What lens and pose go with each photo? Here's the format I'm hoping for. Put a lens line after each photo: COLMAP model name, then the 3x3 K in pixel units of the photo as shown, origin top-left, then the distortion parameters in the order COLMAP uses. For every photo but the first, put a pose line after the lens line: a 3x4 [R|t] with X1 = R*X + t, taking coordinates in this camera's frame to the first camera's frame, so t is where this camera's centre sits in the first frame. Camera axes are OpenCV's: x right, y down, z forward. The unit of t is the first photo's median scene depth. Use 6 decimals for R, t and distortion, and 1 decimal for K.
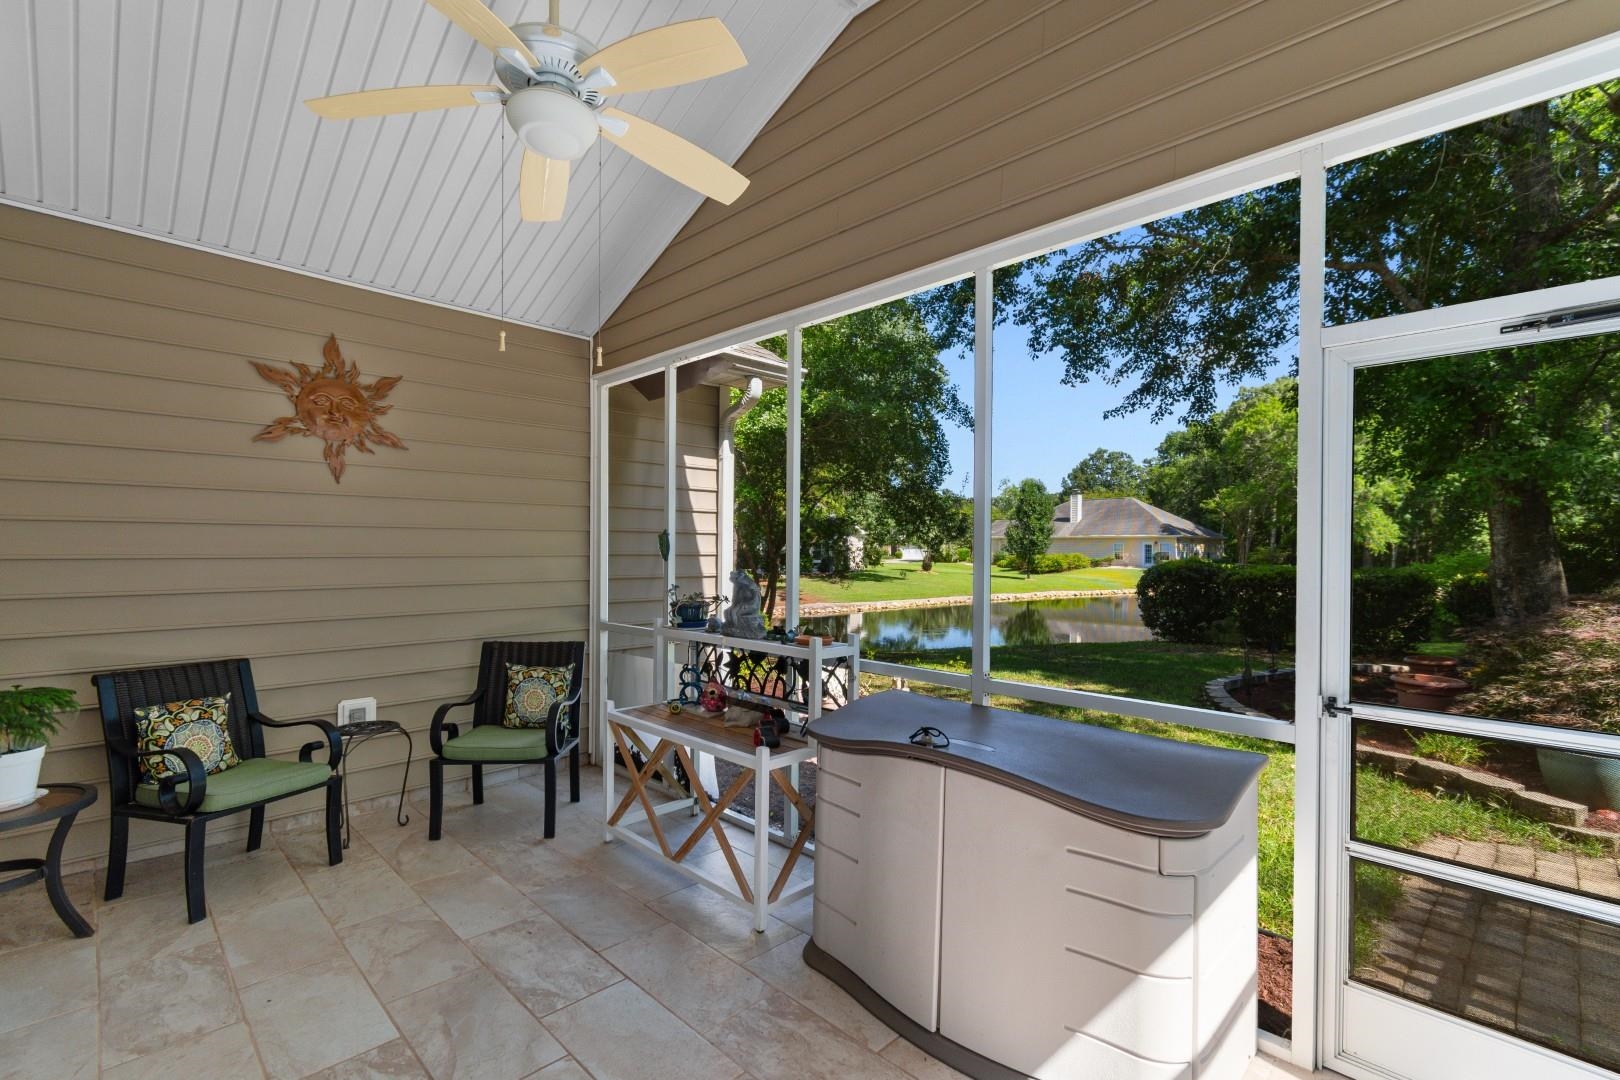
lens RADIAL K [[721.6, 0, 810.4], [0, 721.6, 547.8], [0, 0, 1]] dist [0.000884, 0.000023]
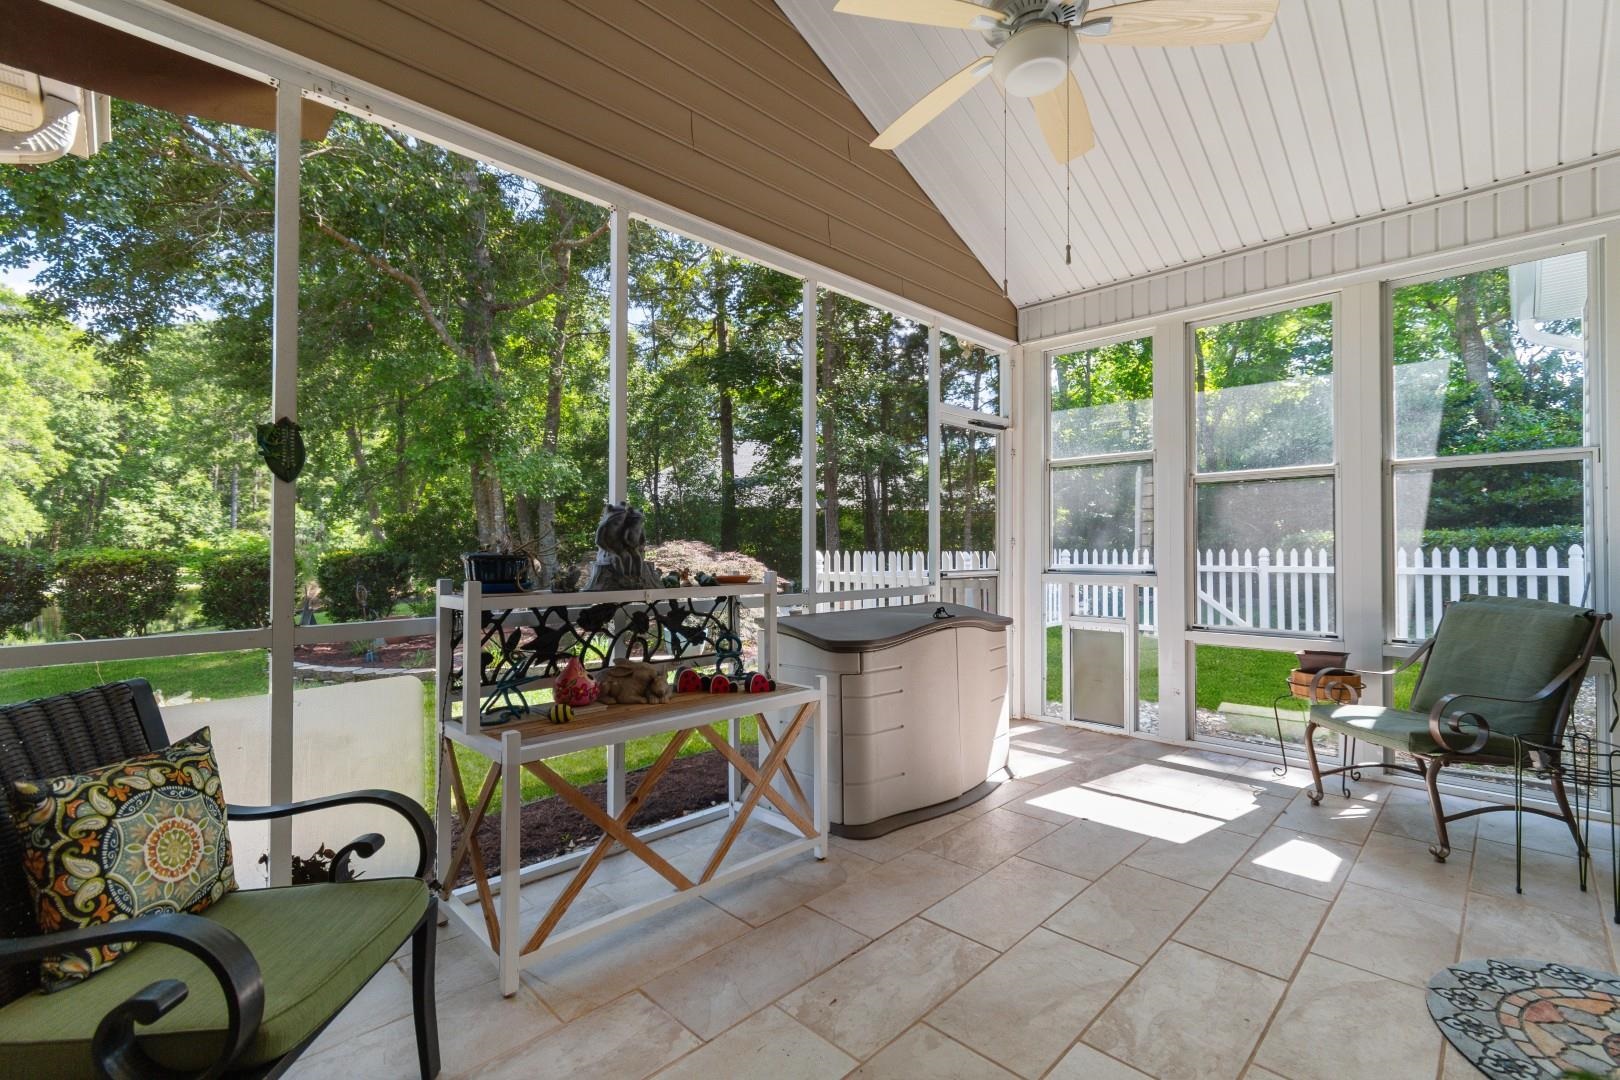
lens RADIAL K [[721.6, 0, 810.4], [0, 721.6, 547.8], [0, 0, 1]] dist [0.000884, 0.000023]
pose [[-0.000793, -0.005649, 0.999984, -1.008664], [-0.001676, 0.999983, 0.005647, 0.086772], [-0.999998, -0.001671, -0.000803, 0.955628]]
